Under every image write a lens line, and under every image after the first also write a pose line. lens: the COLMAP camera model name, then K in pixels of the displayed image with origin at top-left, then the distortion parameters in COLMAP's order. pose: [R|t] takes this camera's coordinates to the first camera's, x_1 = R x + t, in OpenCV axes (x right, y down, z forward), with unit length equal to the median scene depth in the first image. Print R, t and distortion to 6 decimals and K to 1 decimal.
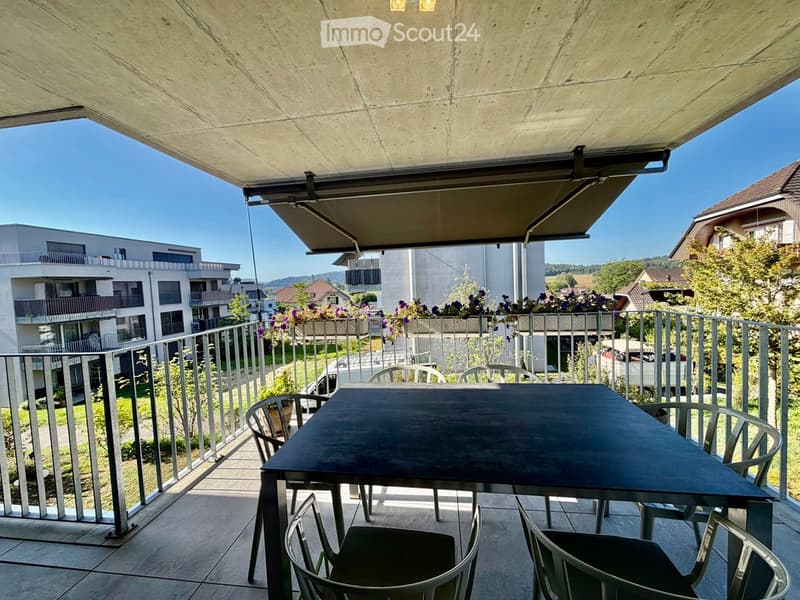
lens RADIAL K [[316.6, 0, 394.6], [0, 316.6, 297.5], [0, 0, 1]] dist [0.002770, 0.001749]
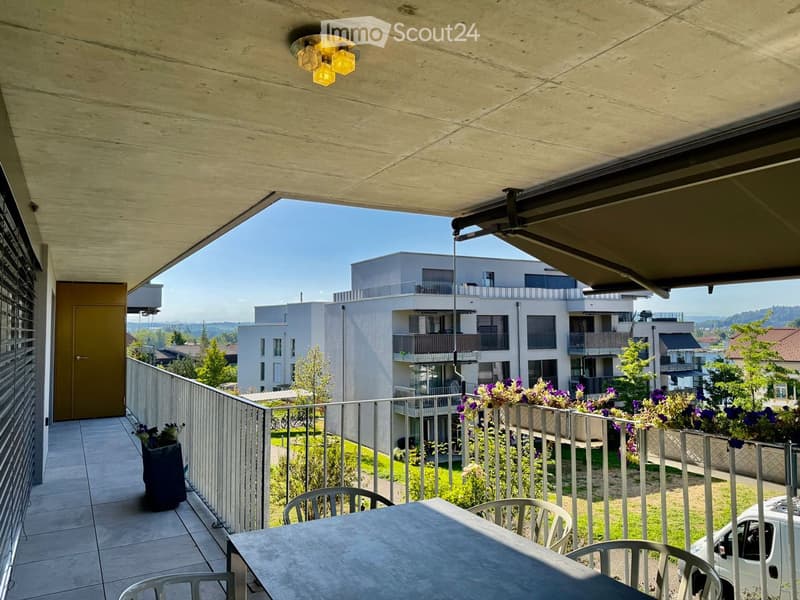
lens RADIAL K [[561.5, 0, 401.6], [0, 561.5, 318.2], [0, 0, 1]] dist [0.051905, -0.048355]
pose [[0.619348, 0.021989, -0.784808, 0.077609], [-0.056793, 0.998244, -0.016850, -0.010708], [0.783060, 0.055008, 0.619509, 0.009048]]
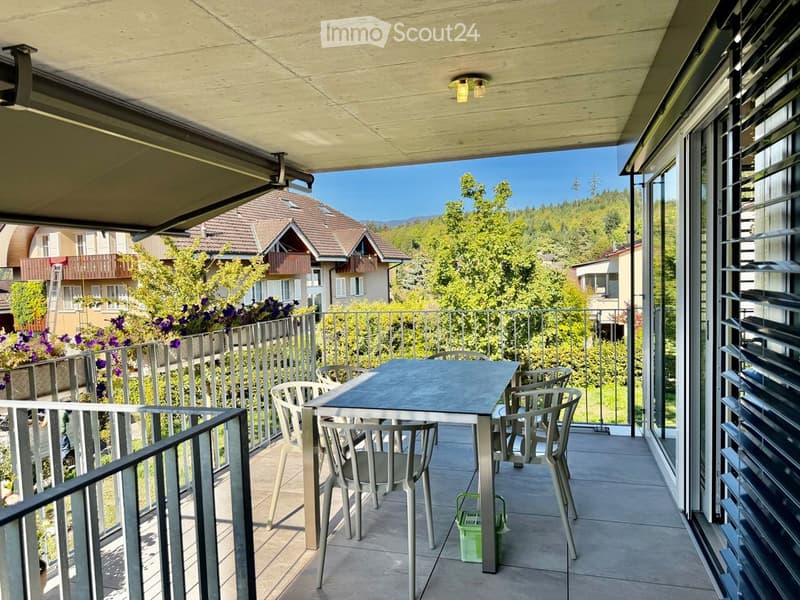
lens RADIAL K [[561.5, 0, 401.5], [0, 561.5, 303.6], [0, 0, 1]] dist [0.051905, -0.048355]
pose [[0.144543, -0.018303, 0.989329, -0.141153], [0.070793, 0.997458, 0.008110, 0.001527], [-0.986963, 0.068865, 0.145471, 0.050098]]
